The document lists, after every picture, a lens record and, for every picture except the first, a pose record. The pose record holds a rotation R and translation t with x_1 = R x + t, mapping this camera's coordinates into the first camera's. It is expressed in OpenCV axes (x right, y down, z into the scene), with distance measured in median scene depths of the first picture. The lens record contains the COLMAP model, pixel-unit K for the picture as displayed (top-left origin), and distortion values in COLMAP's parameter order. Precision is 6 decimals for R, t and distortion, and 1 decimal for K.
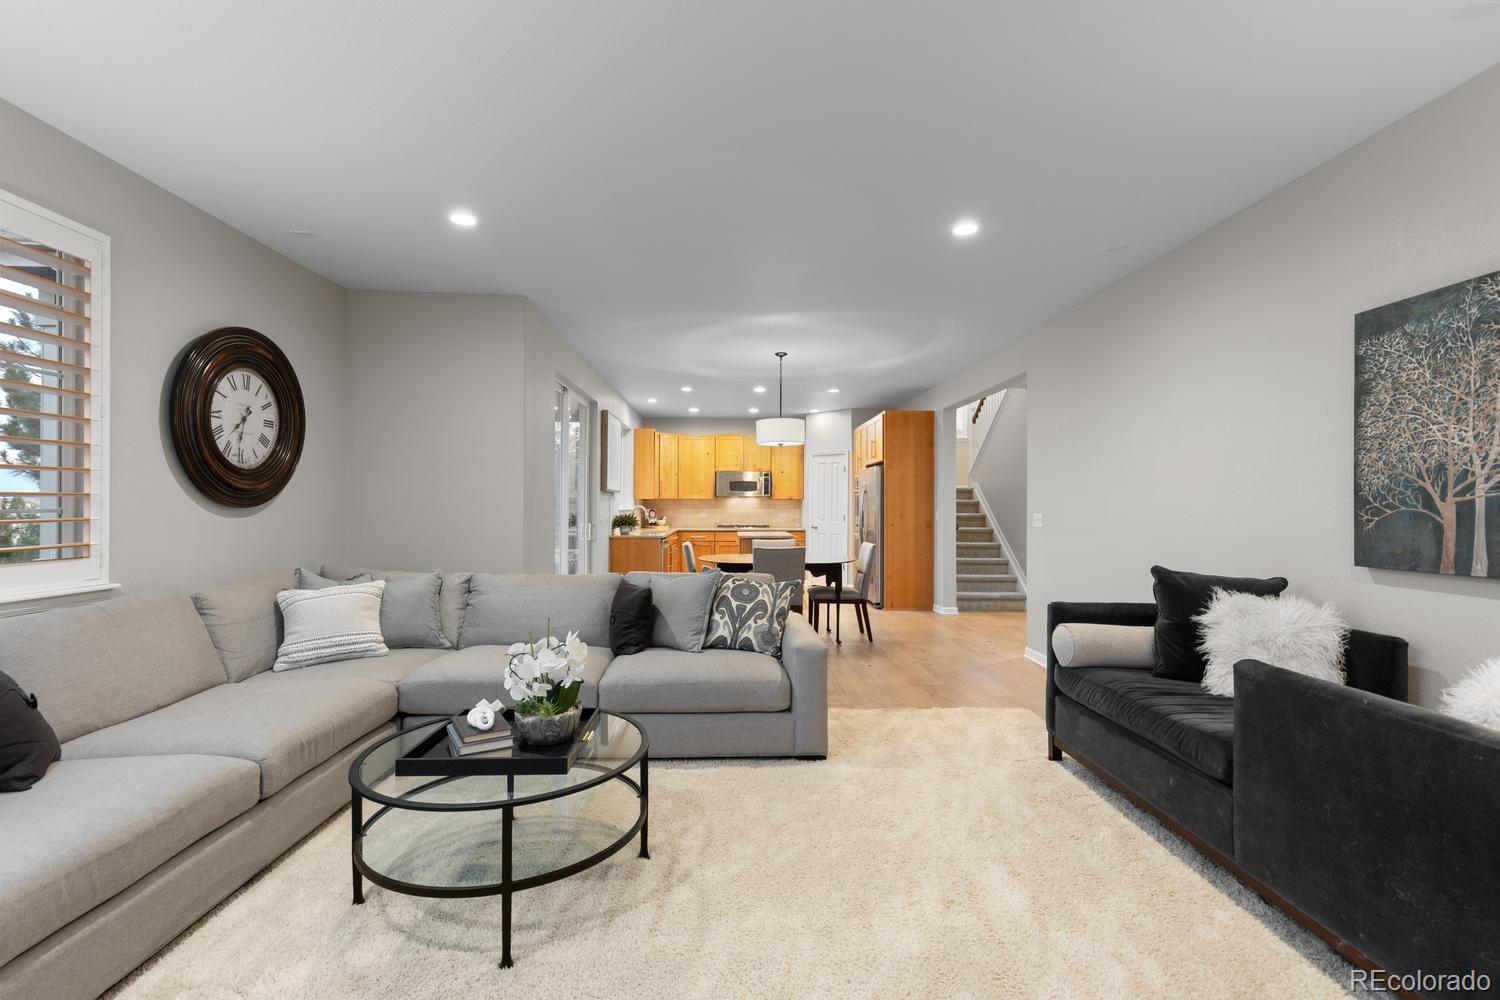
lens RADIAL K [[676.4, 0, 753.5], [0, 676.4, 501.9], [0, 0, 1]] dist [0.005367, -0.001856]
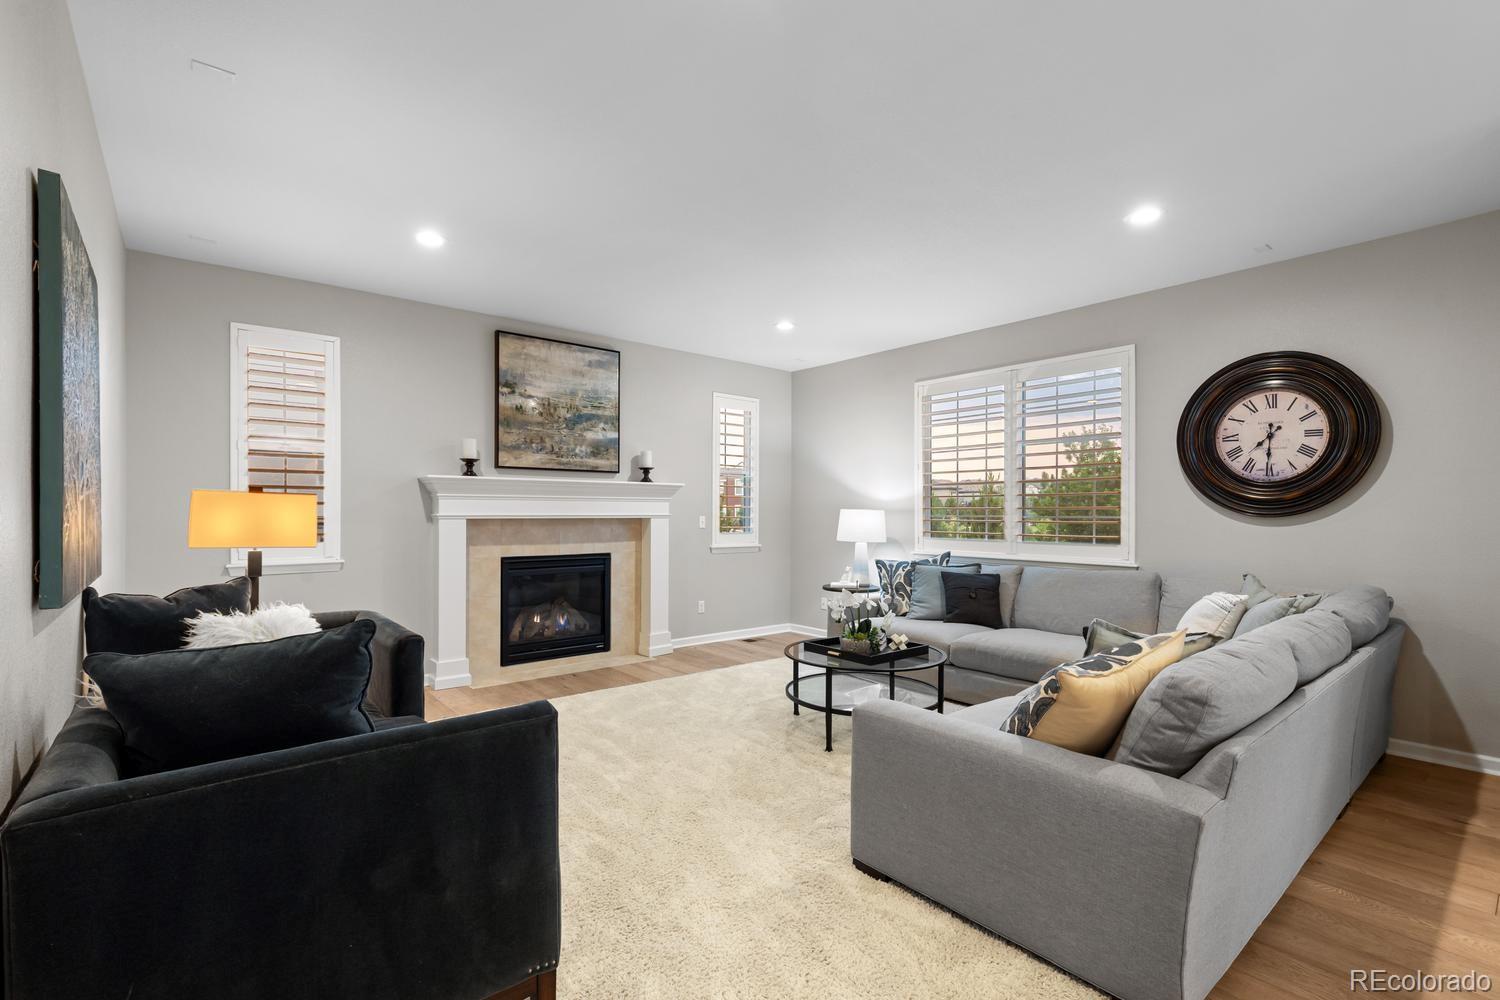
lens RADIAL K [[676.4, 0, 747.2], [0, 676.4, 514.4], [0, 0, 1]] dist [0.005367, -0.001856]
pose [[-0.792066, -0.004279, -0.610420, 0.263287], [-0.003313, 0.999991, -0.002711, 0.004372], [0.610426, -0.000125, -0.792073, 0.621017]]
